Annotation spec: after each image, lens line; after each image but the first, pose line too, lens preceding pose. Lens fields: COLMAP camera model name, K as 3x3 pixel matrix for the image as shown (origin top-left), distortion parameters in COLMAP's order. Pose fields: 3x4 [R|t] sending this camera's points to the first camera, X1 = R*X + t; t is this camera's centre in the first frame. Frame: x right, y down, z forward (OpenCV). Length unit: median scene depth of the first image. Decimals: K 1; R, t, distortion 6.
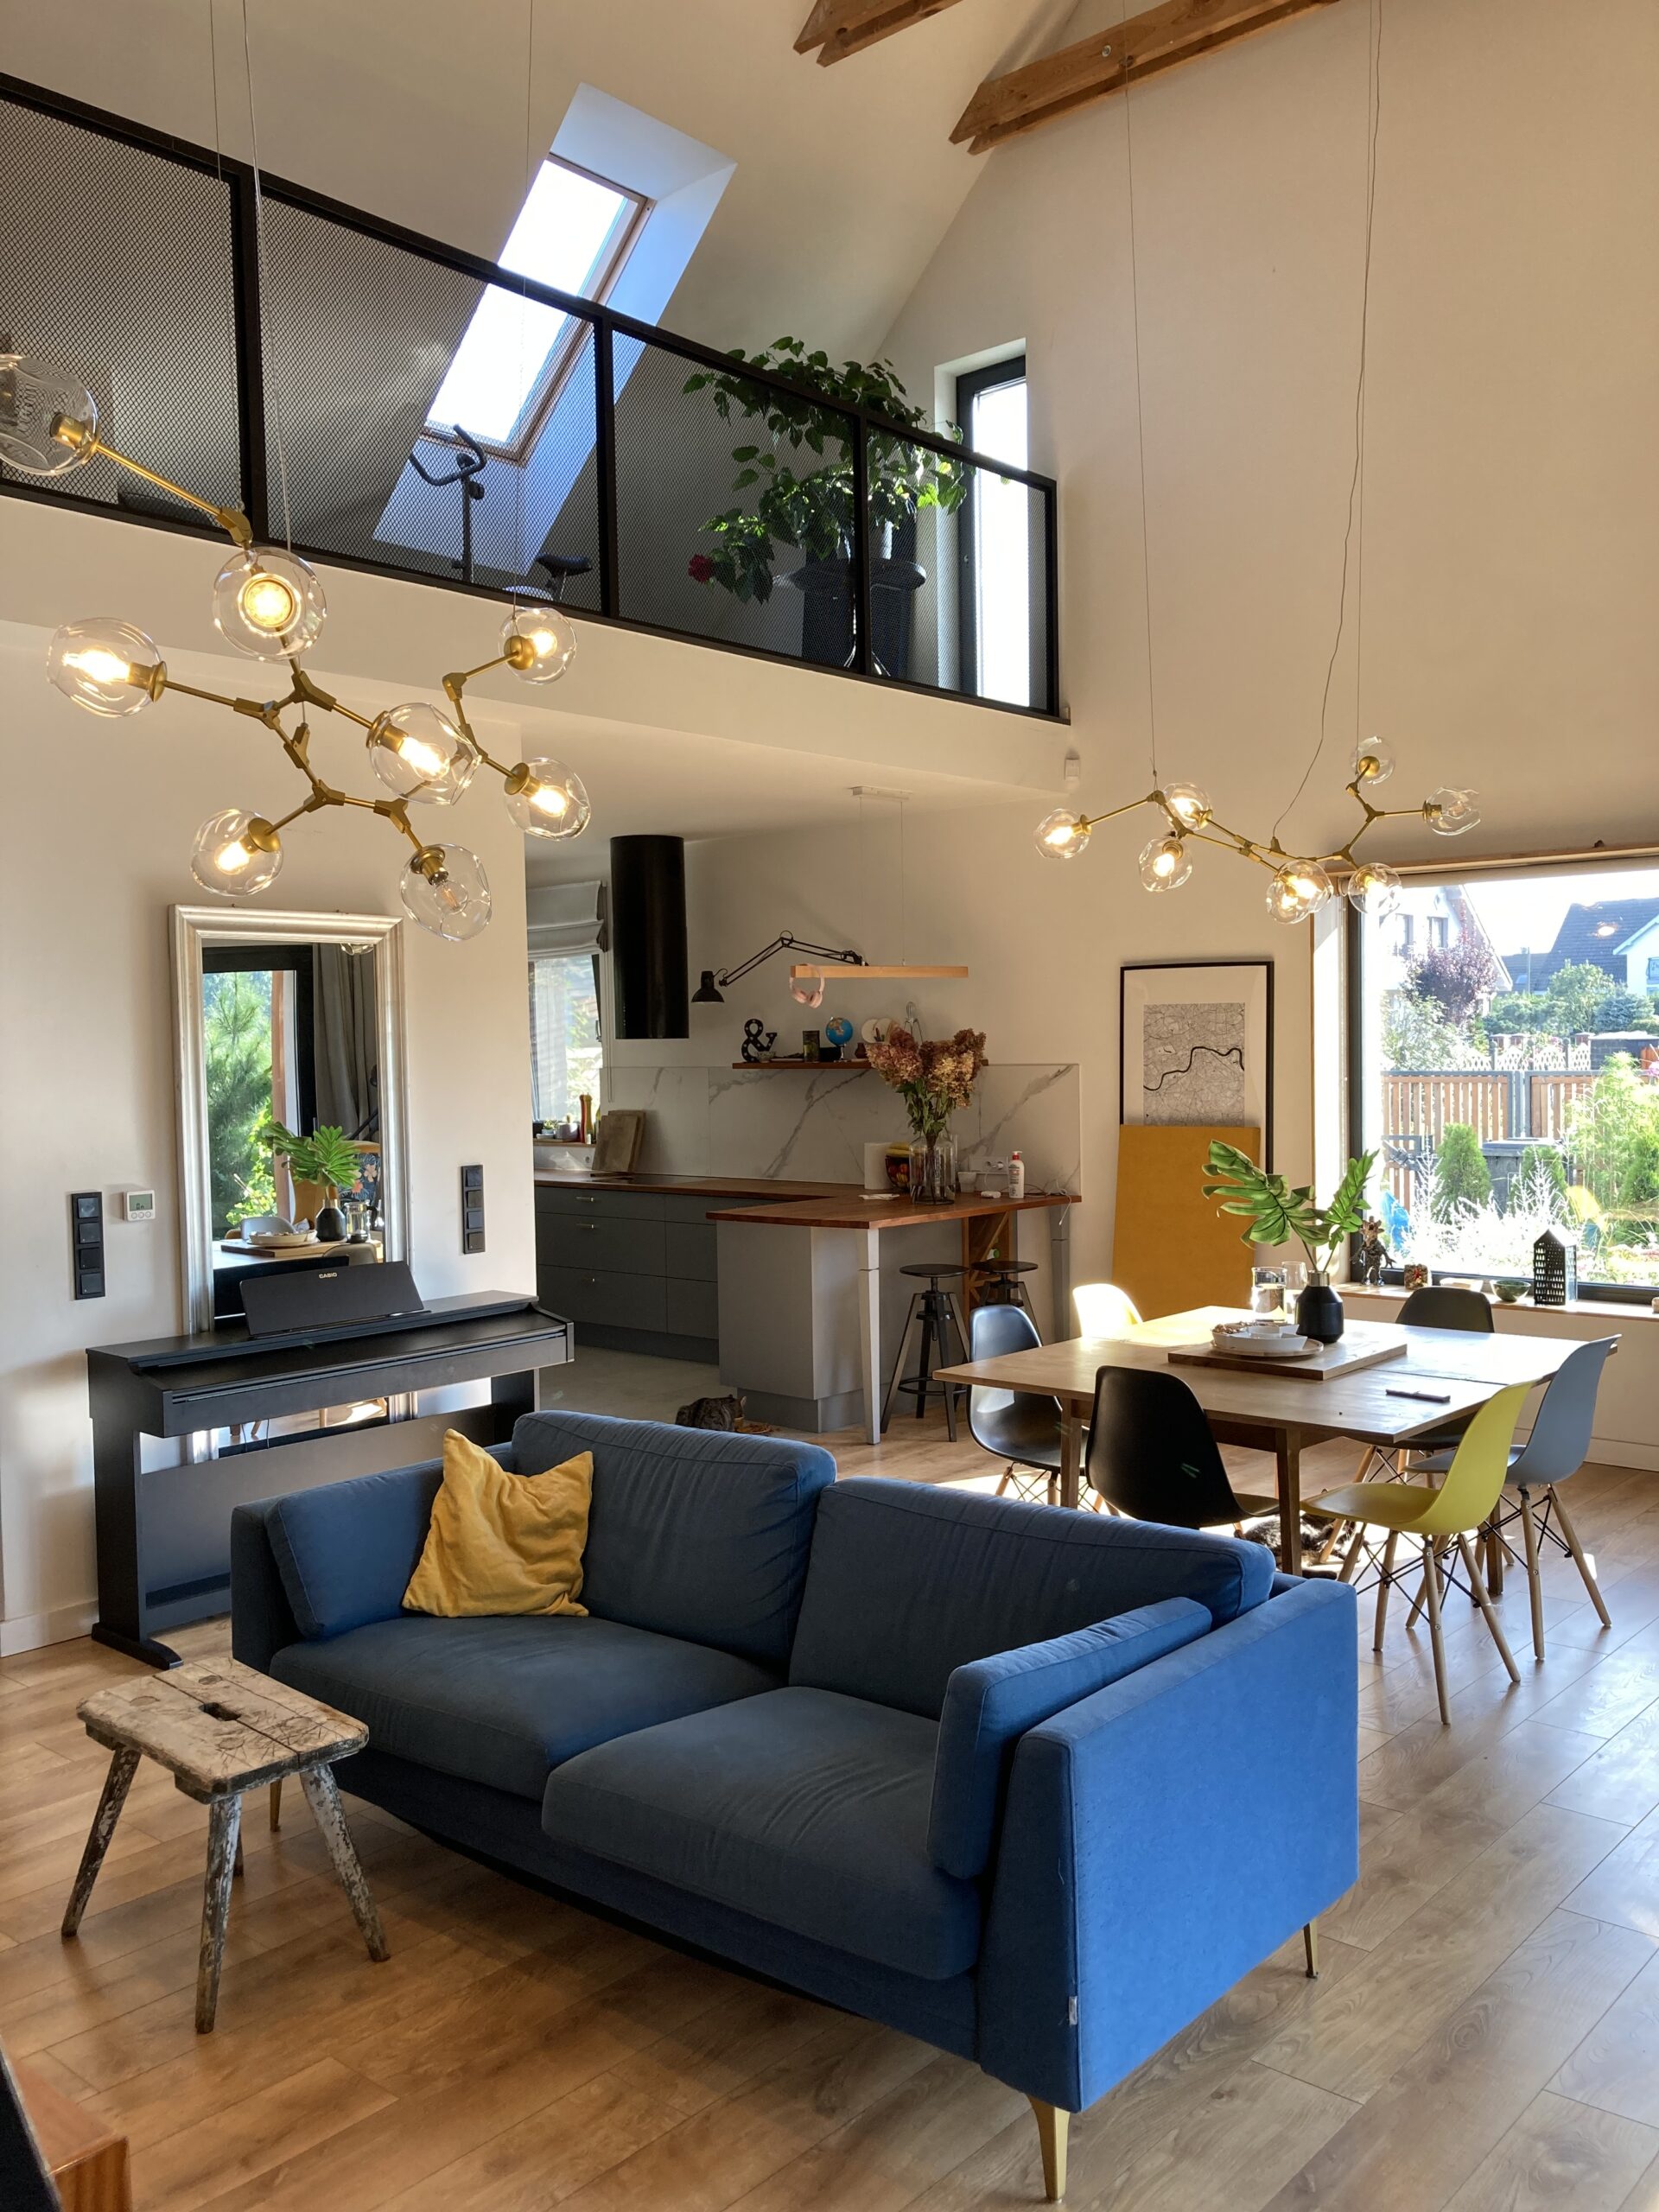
lens RADIAL K [[1812.5, 0, 831.8], [0, 1812.5, 1113.4], [0, 0, 1]] dist [0.010156, 0.003544]
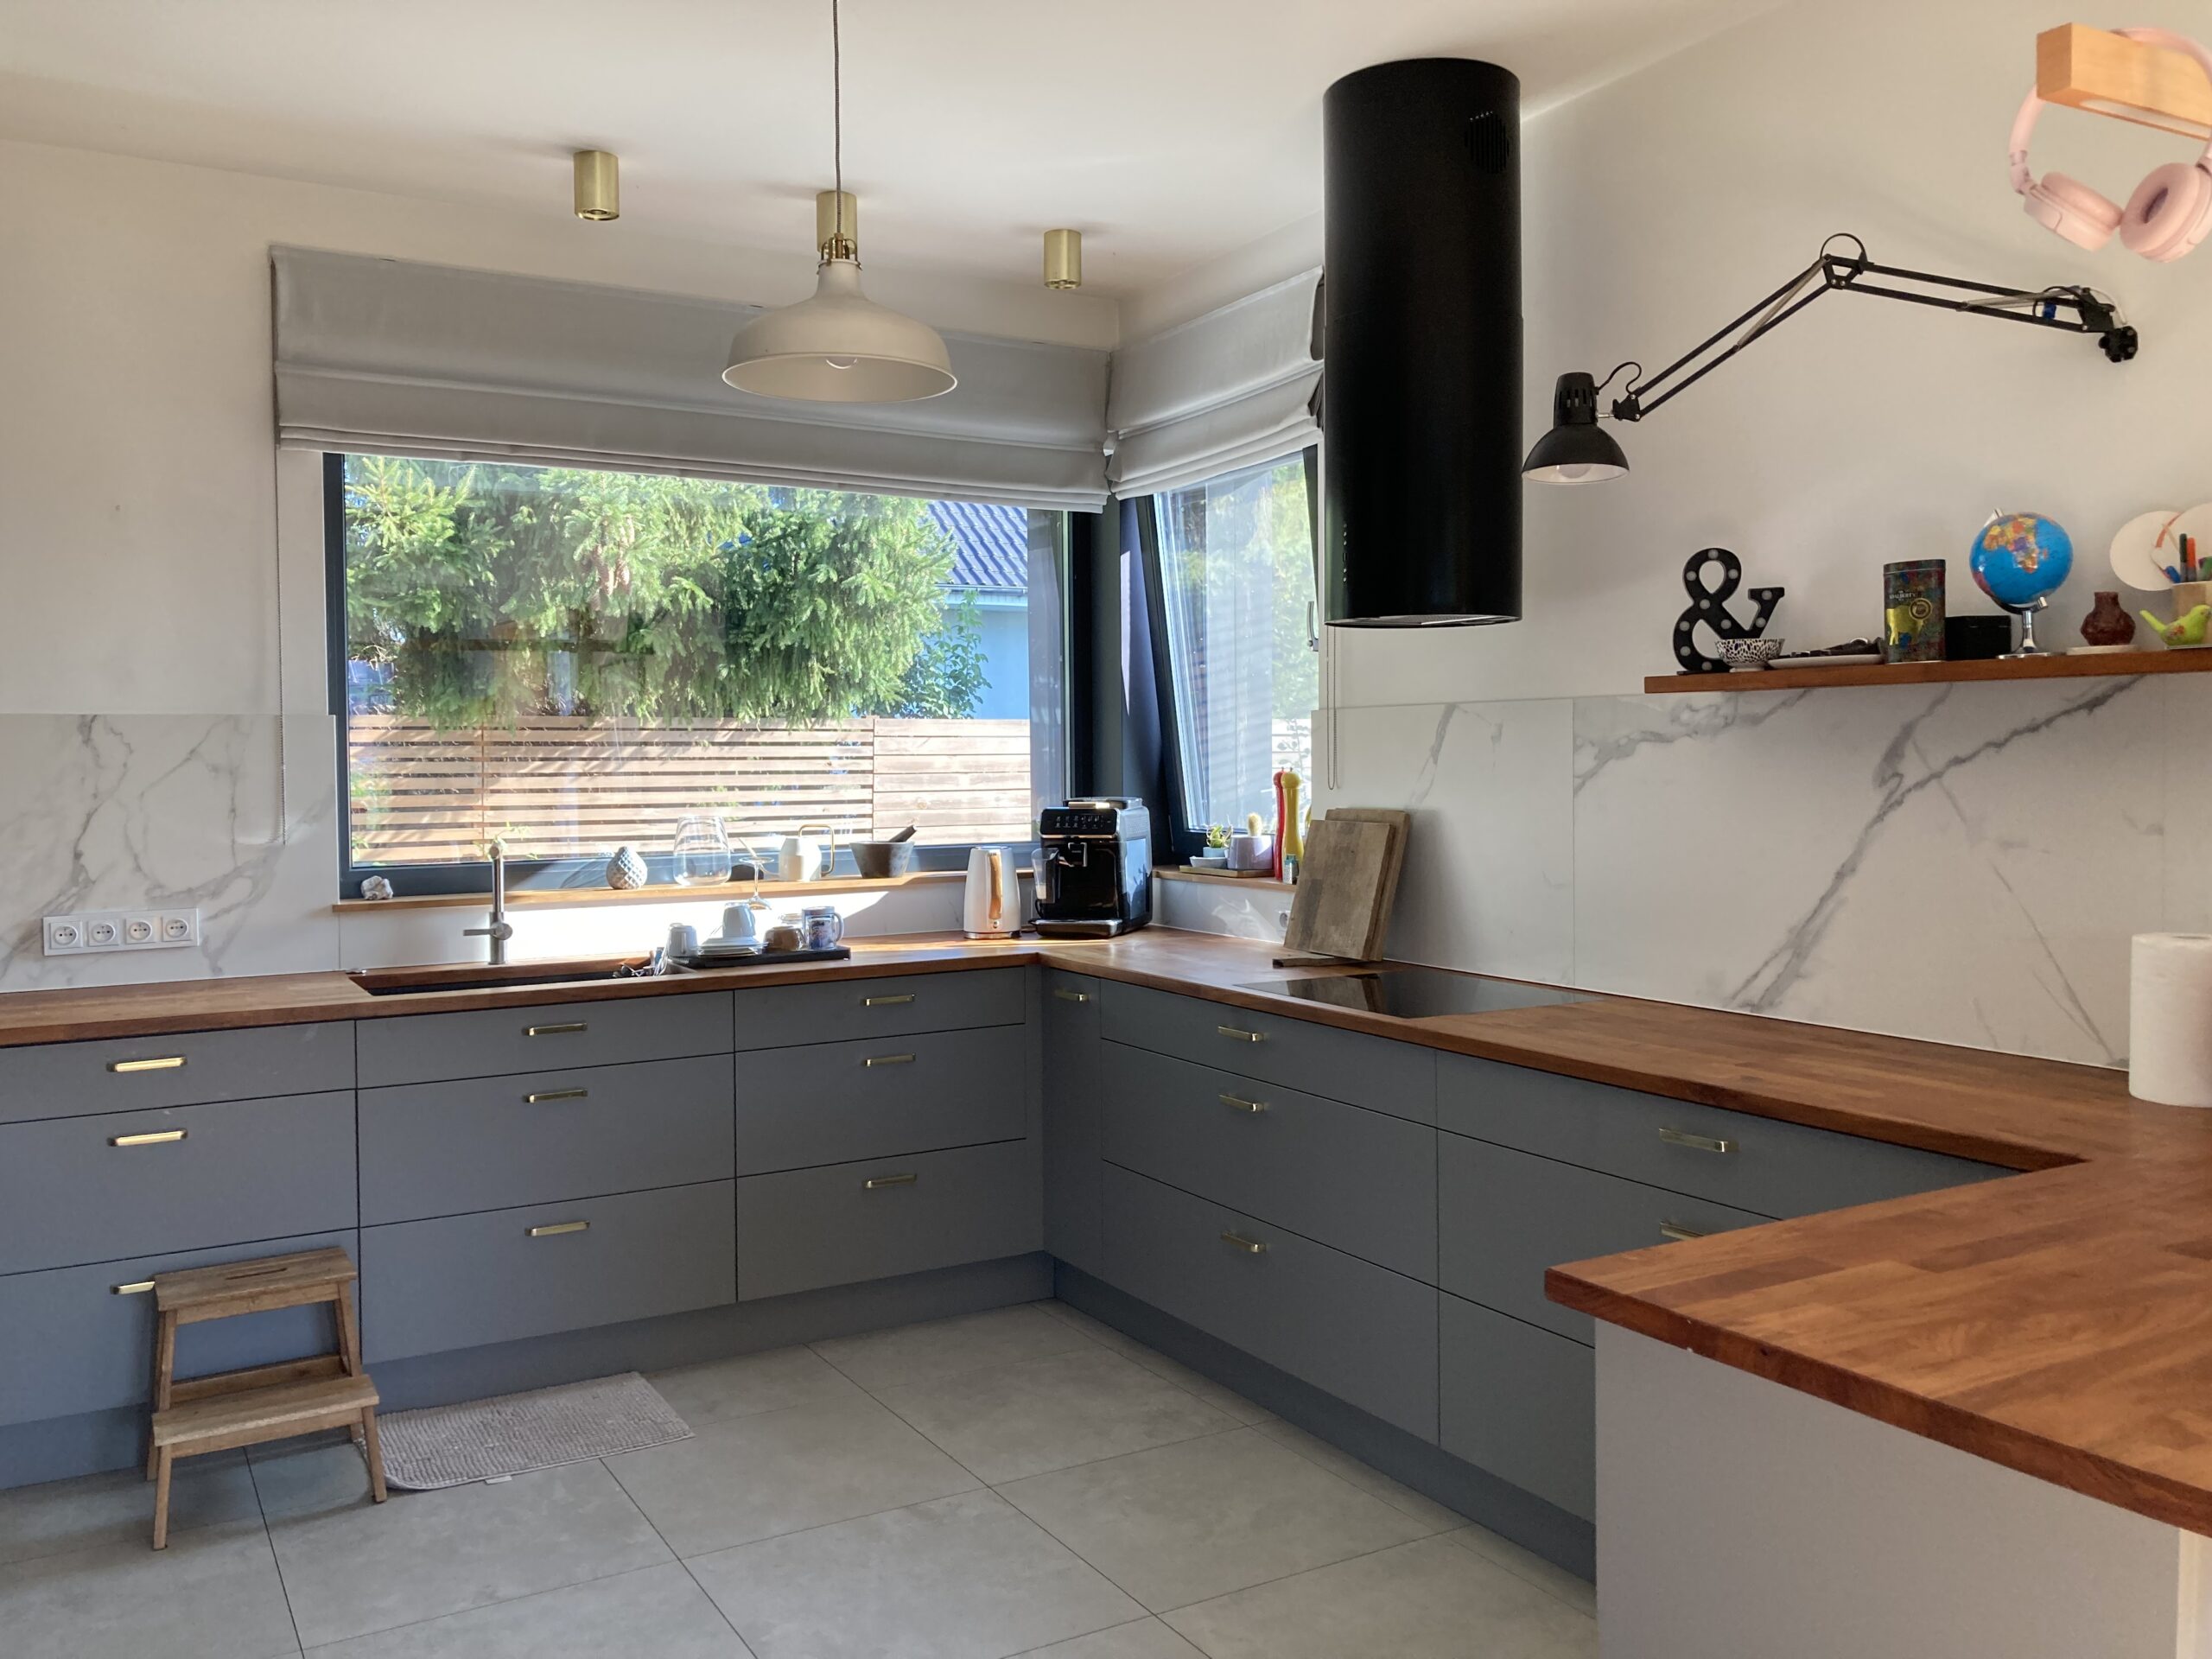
lens RADIAL K [[1812.5, 0, 1102.1], [0, 1812.5, 824.7], [0, 0, 1]] dist [0.010156, 0.003544]
pose [[0.947895, 0.023186, -0.317739, -0.042208], [-0.022117, 0.999731, 0.006971, 0.000536], [0.317815, 0.000420, 0.948153, 0.636663]]
